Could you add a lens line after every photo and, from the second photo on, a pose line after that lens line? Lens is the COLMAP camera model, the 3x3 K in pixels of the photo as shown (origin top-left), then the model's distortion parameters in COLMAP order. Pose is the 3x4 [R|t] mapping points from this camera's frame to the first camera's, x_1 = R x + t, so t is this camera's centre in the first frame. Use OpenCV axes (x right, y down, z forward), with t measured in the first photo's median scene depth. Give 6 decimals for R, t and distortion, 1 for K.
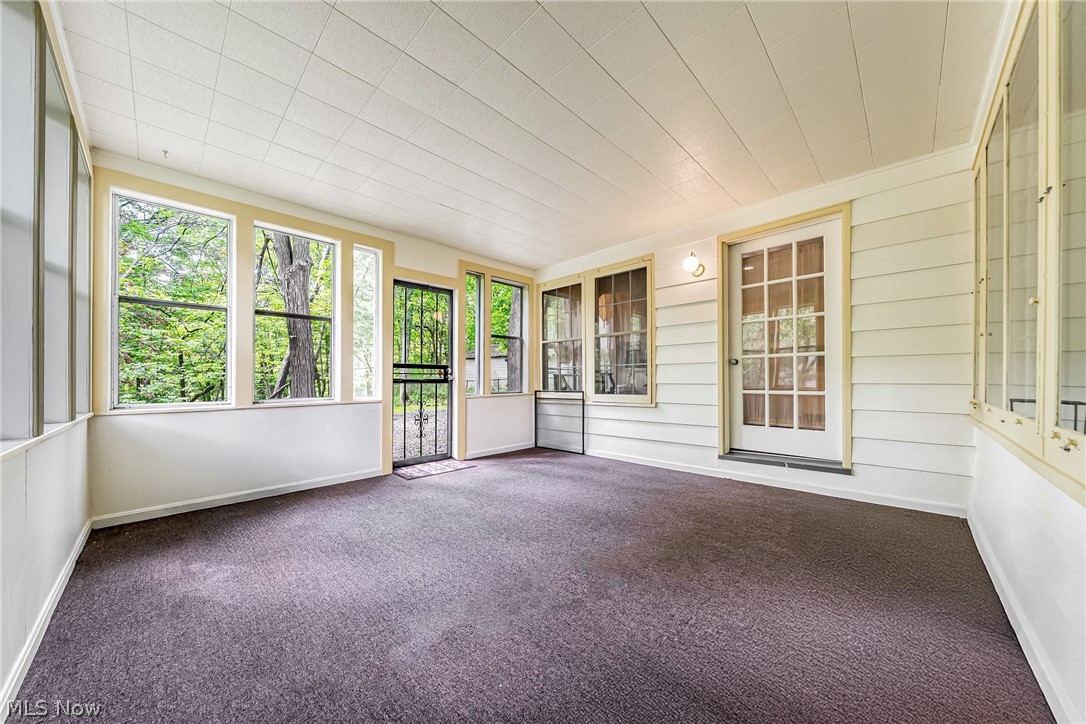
lens RADIAL K [[373.4, 0, 547.5], [0, 373.4, 380.2], [0, 0, 1]] dist [-0.000724, -0.000409]
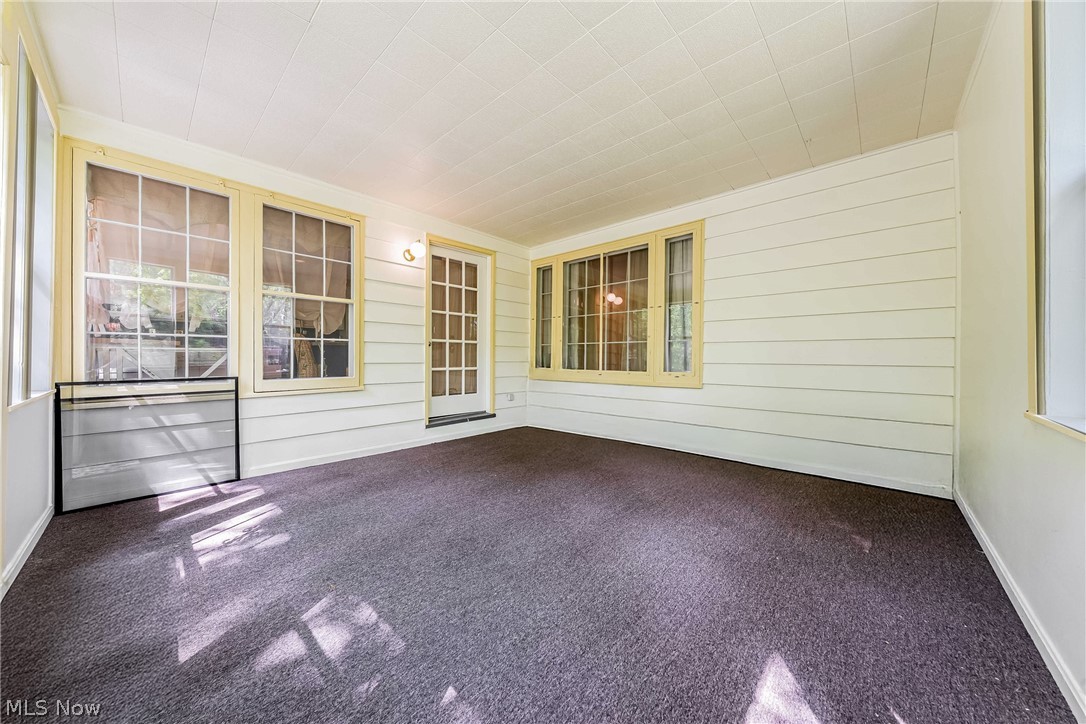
lens RADIAL K [[373.4, 0, 542.8], [0, 373.4, 359.7], [0, 0, 1]] dist [-0.000724, -0.000409]
pose [[-0.019278, -0.000738, 0.999814, -0.683112], [-0.003113, 0.999995, 0.000678, -0.001256], [-0.999809, -0.003100, -0.019280, 0.665054]]
